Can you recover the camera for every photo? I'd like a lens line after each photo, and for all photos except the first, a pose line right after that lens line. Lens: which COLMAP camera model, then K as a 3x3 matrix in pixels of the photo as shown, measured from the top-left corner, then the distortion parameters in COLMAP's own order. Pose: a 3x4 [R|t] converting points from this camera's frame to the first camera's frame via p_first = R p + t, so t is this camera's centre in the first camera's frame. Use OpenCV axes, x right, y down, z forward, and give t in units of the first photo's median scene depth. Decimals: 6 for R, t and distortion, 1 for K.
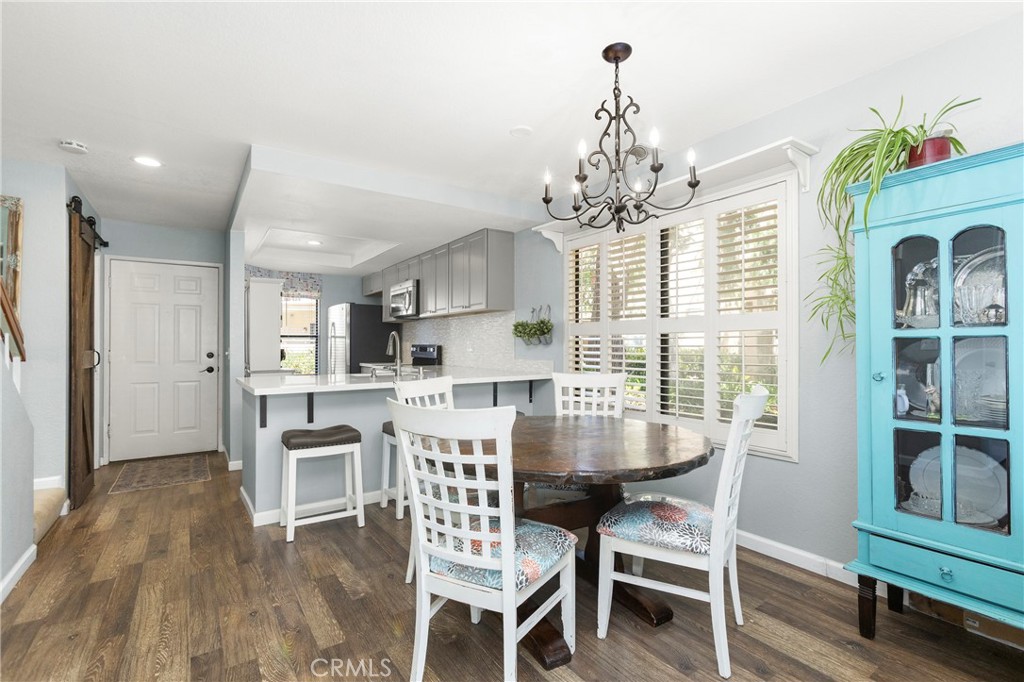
lens RADIAL K [[473.1, 0, 514.1], [0, 473.1, 346.9], [0, 0, 1]] dist [0.000988, 0.000237]
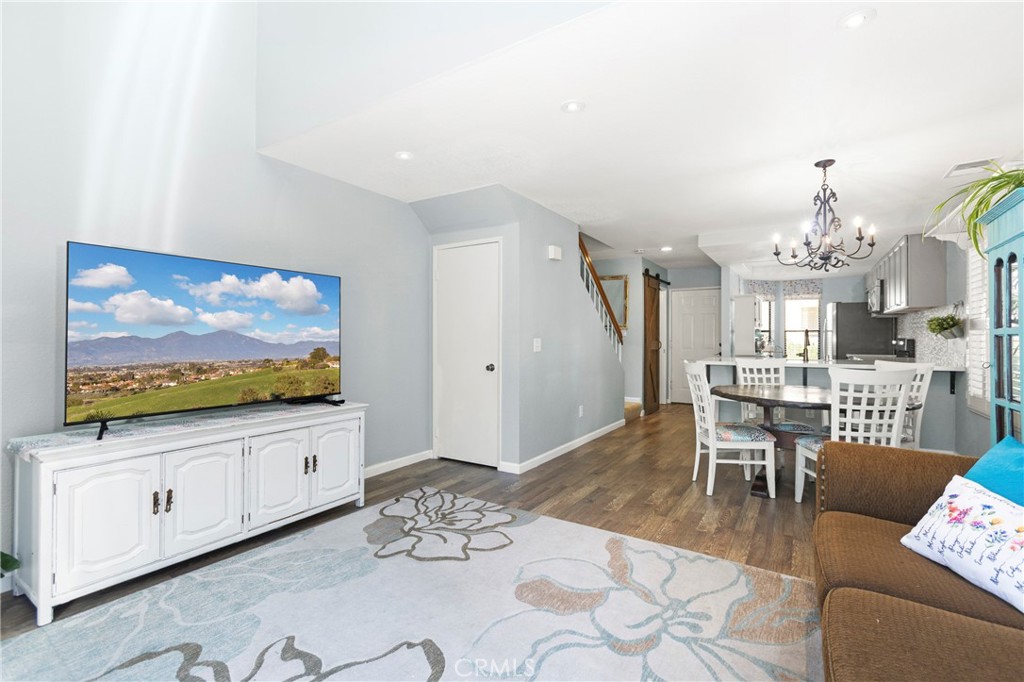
lens RADIAL K [[473.1, 0, 514.7], [0, 473.1, 339.0], [0, 0, 1]] dist [0.000988, 0.000237]
pose [[0.404081, 0.002358, -0.914720, 0.839627], [-0.001075, 0.999997, 0.002103, -0.006168], [0.914723, 0.000134, 0.404082, -0.428600]]
